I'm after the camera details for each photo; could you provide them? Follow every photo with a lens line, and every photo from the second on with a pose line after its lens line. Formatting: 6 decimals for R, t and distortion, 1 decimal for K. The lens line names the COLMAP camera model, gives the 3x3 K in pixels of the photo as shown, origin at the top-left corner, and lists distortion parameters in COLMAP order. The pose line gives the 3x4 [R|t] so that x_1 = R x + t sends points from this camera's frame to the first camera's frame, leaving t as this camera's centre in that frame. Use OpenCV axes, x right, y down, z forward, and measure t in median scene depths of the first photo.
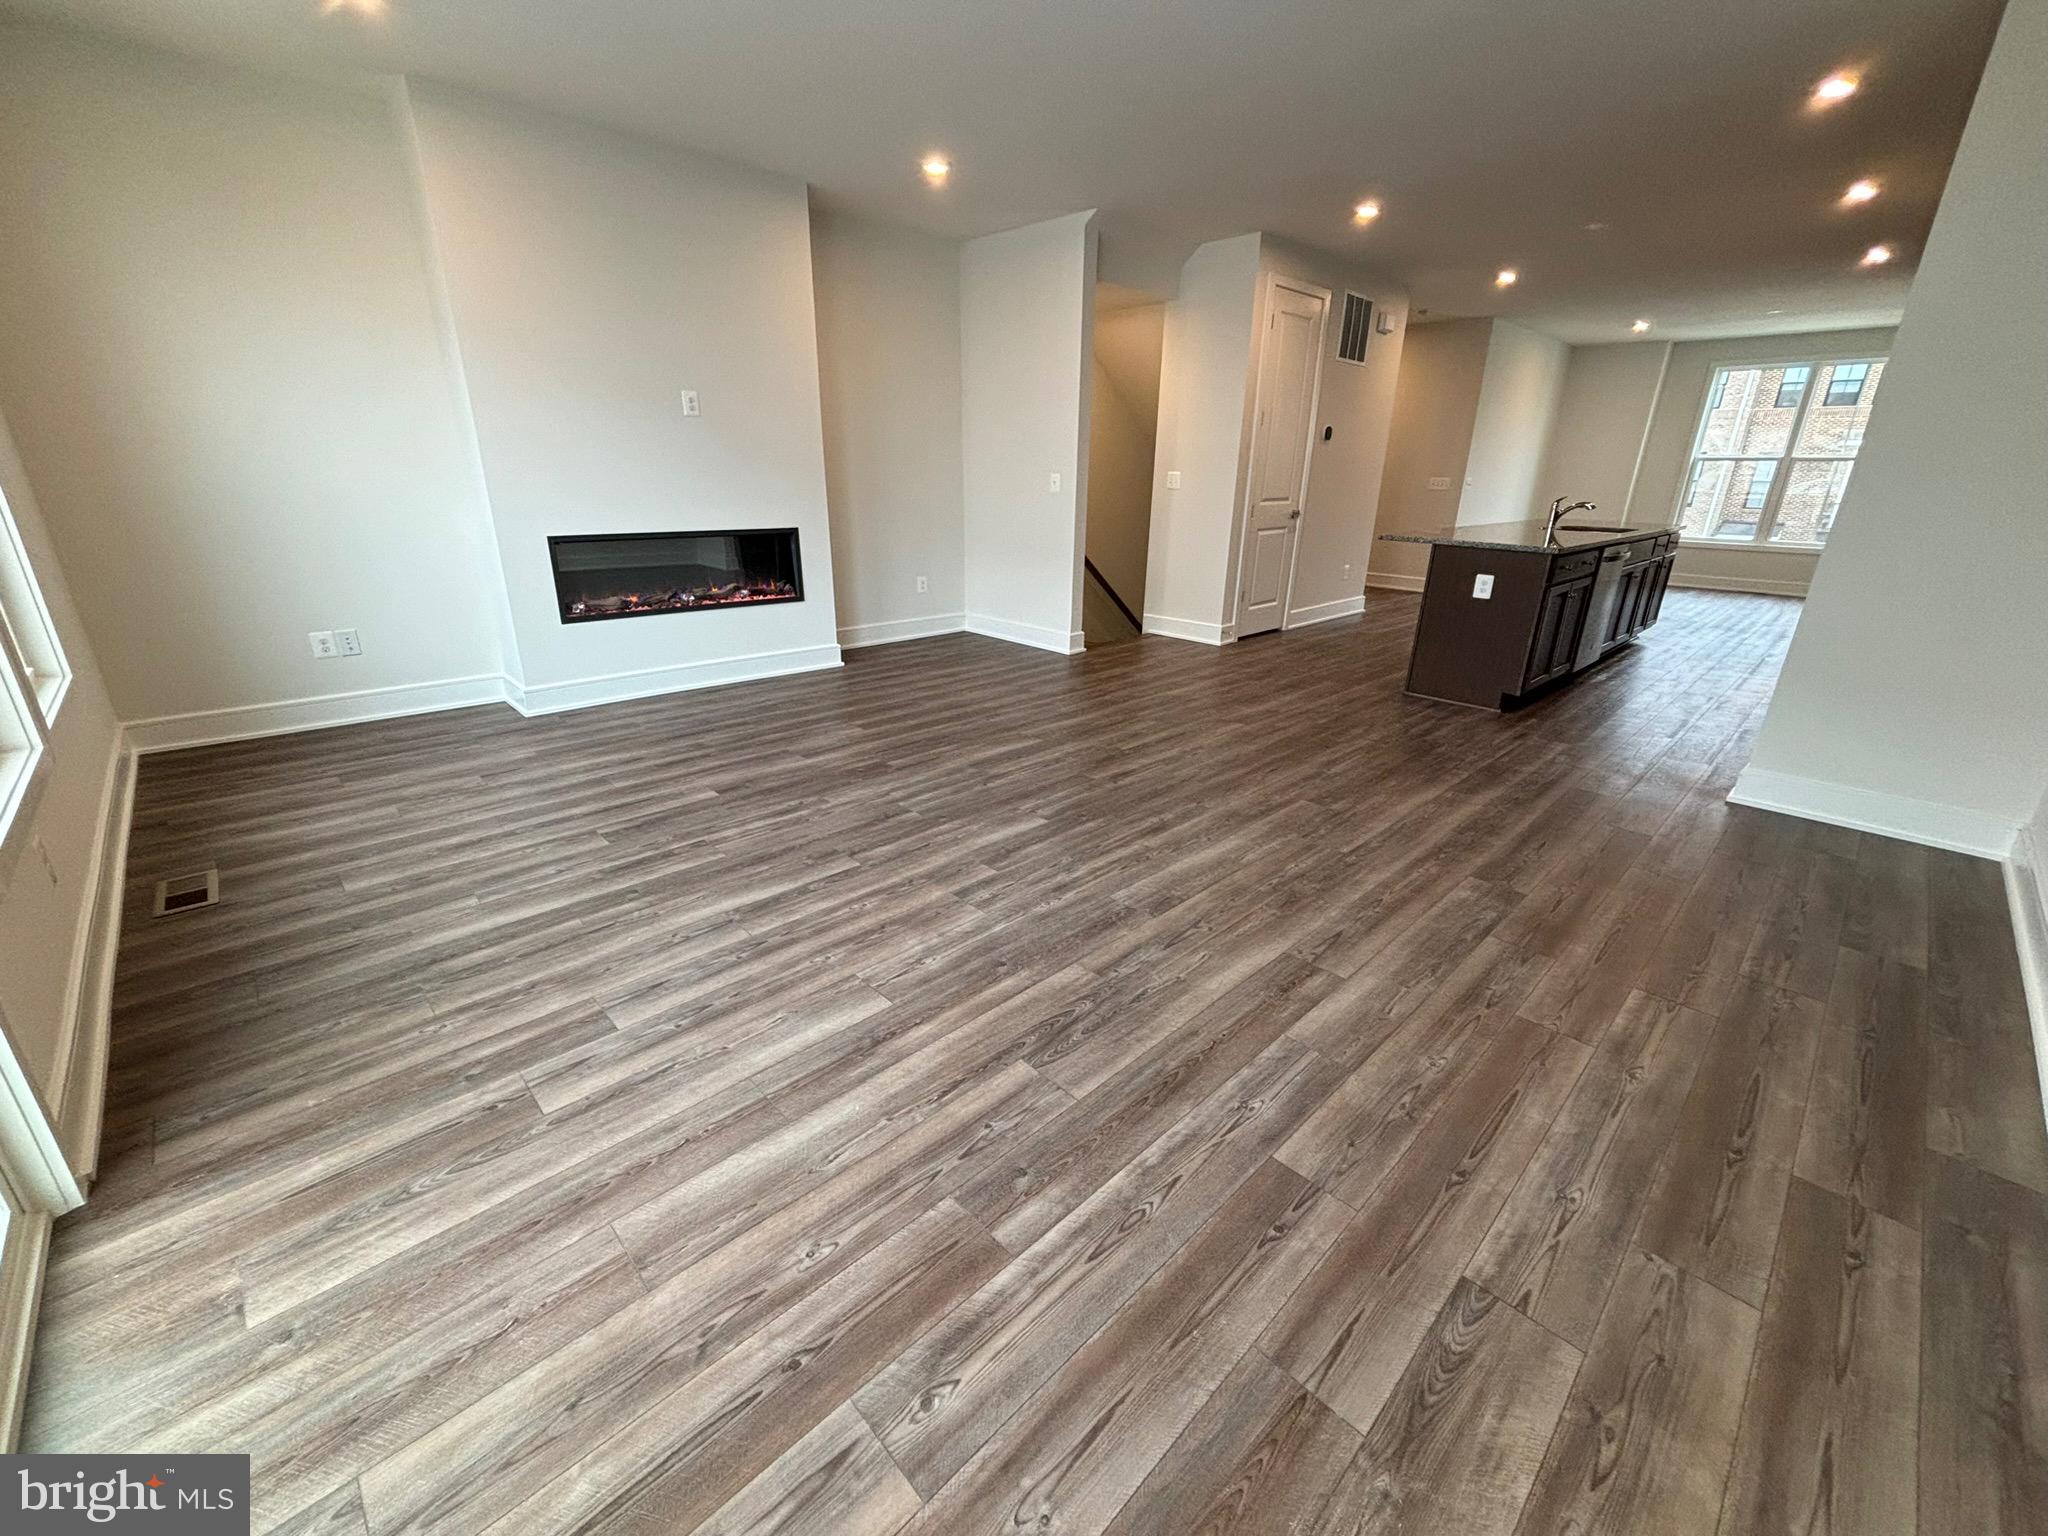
lens RADIAL K [[832.0, 0, 1019.6], [0, 832.0, 765.0], [0, 0, 1]] dist [0.003121, -0.001593]
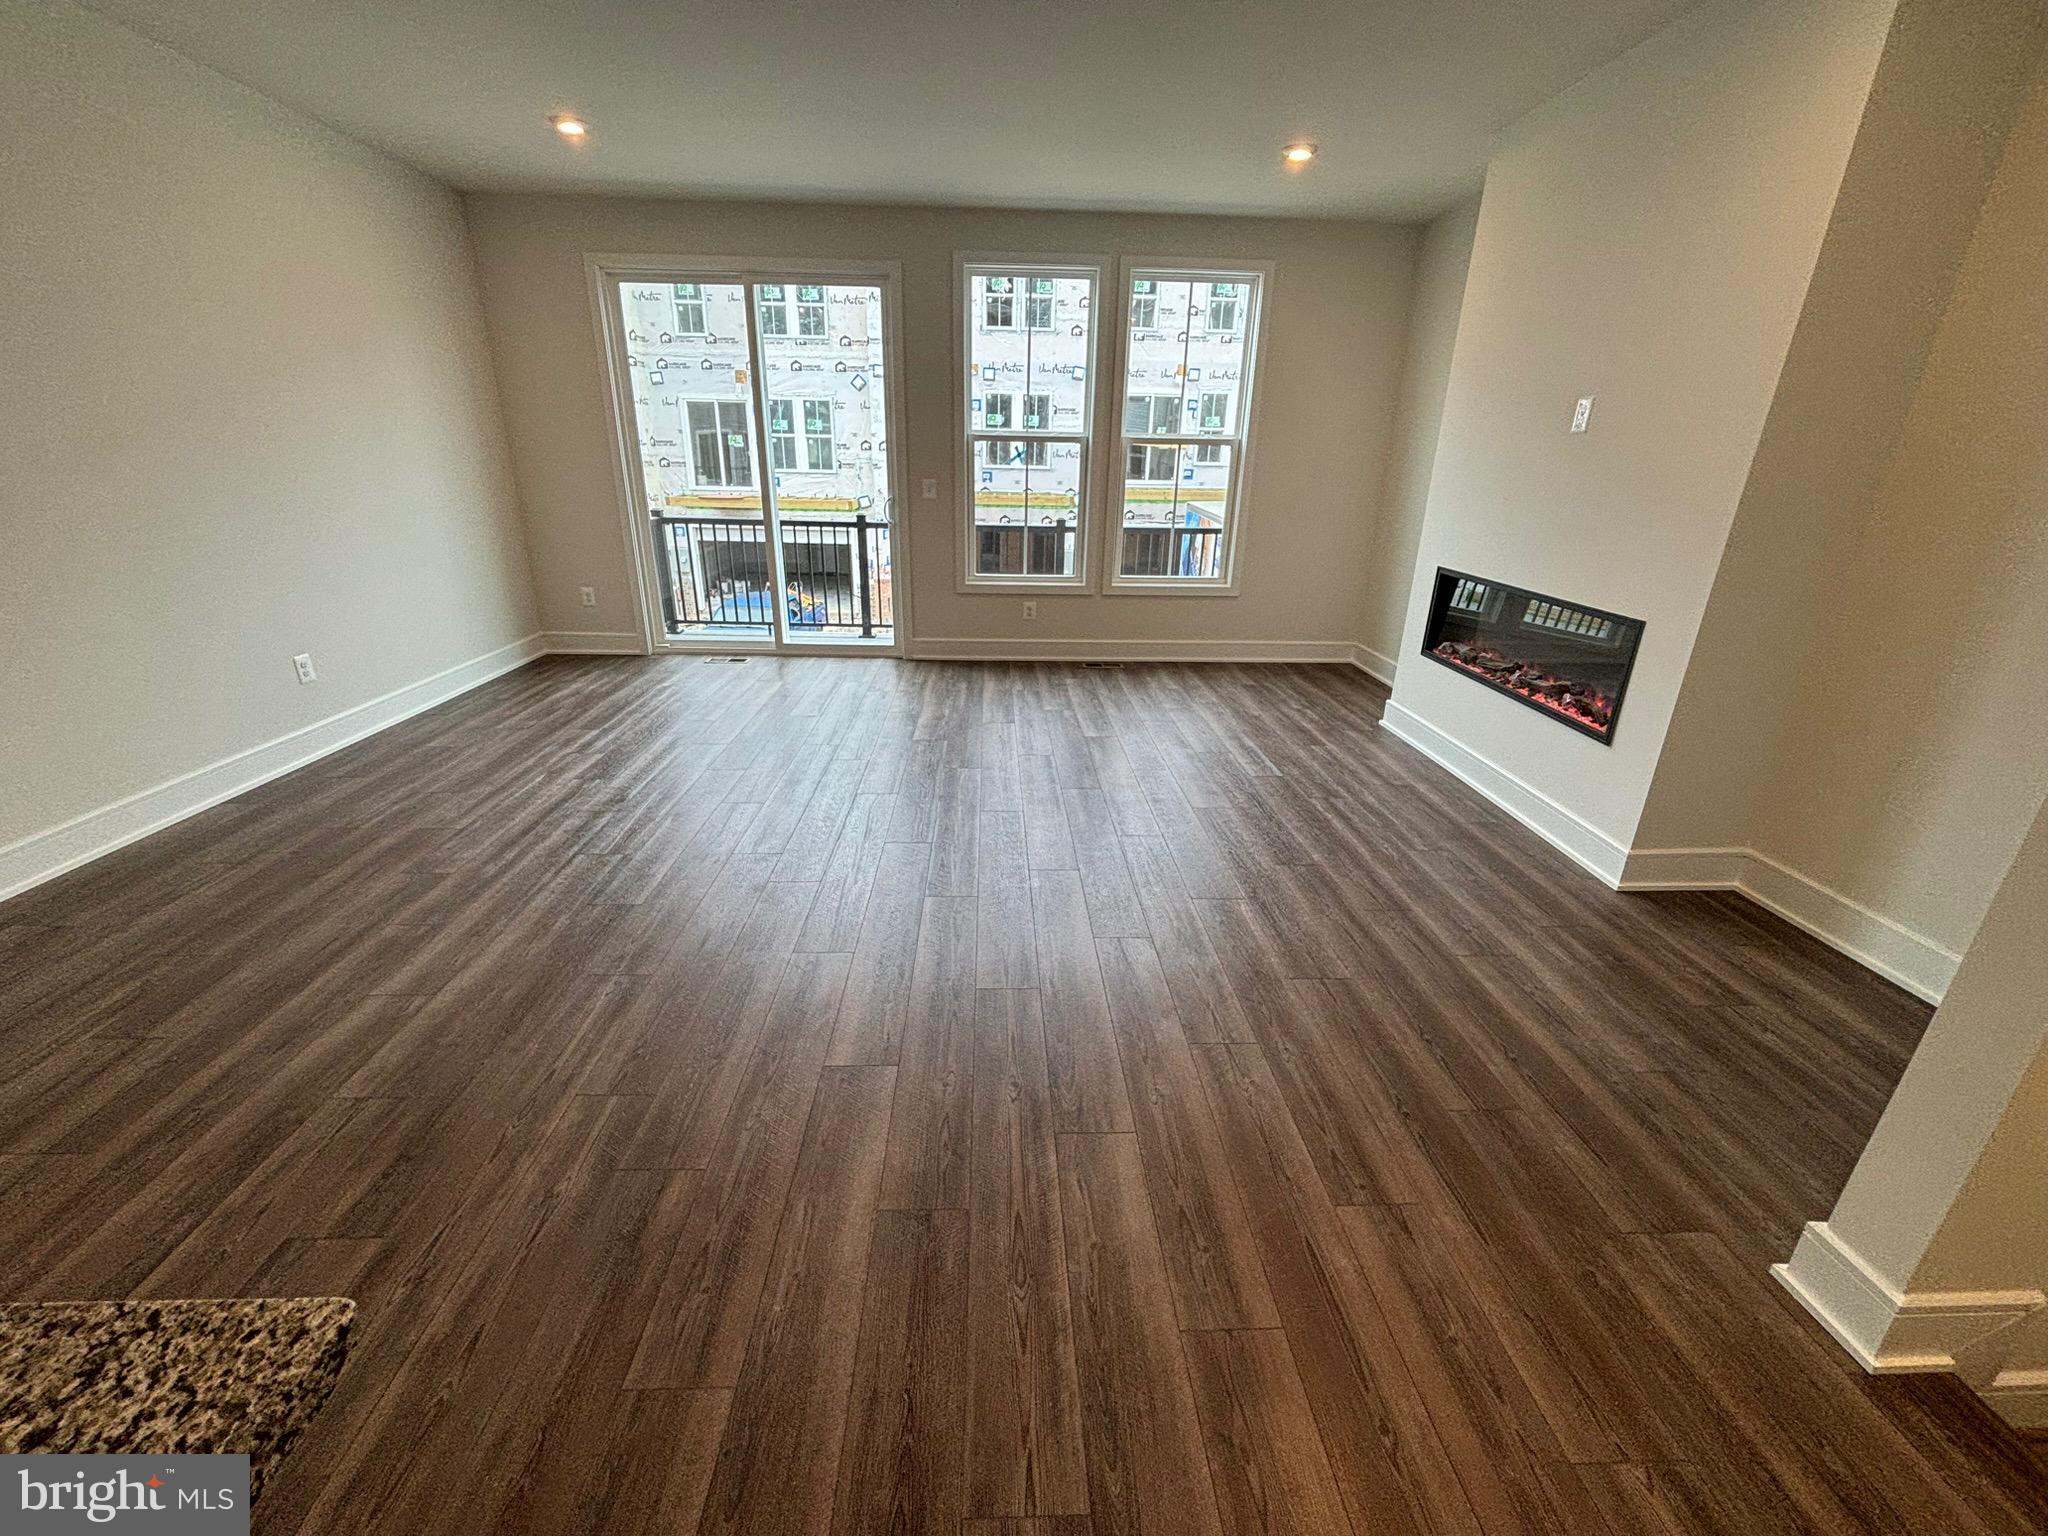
lens RADIAL K [[832.0, 0, 1015.0], [0, 832.0, 767.0], [0, 0, 1]] dist [0.003121, -0.001593]
pose [[-0.668405, 0.234761, -0.705778, 0.562282], [-0.278926, 0.800525, 0.530433, -0.515188], [0.689518, 0.551404, -0.469594, 1.377513]]
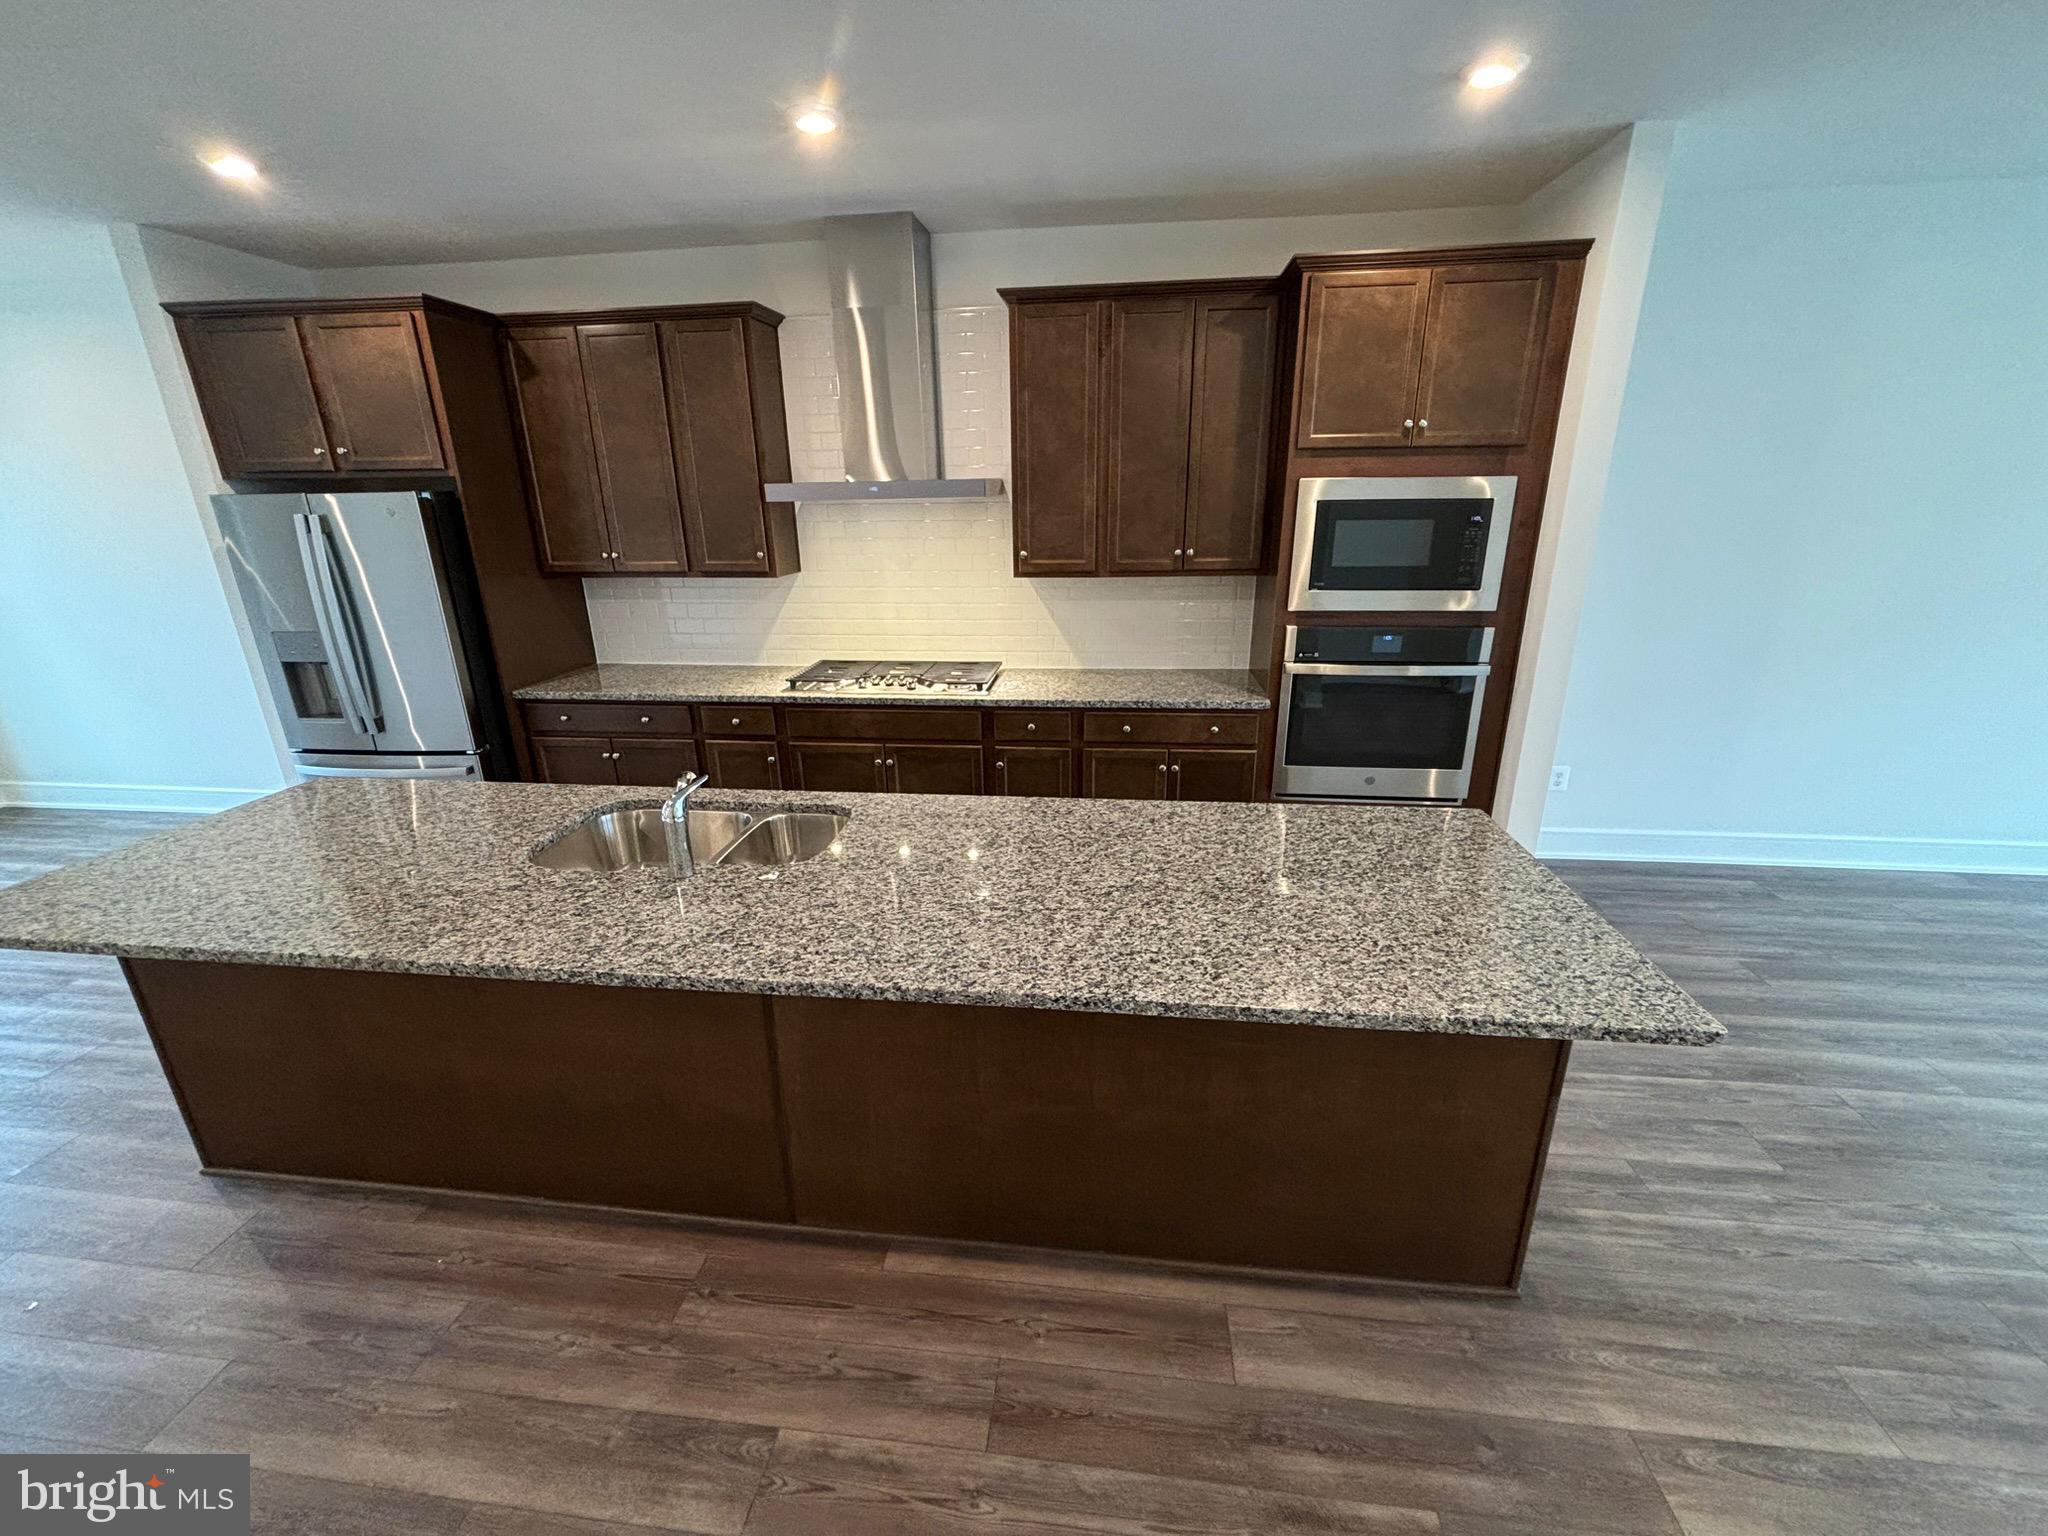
lens RADIAL K [[832.0, 0, 1022.6], [0, 832.0, 770.9], [0, 0, 1]] dist [0.003121, -0.001593]
pose [[-0.636289, -0.254234, 0.728355, 0.521563], [0.265458, 0.814325, 0.516145, -0.693032], [-0.724340, 0.521766, -0.450658, 1.598989]]
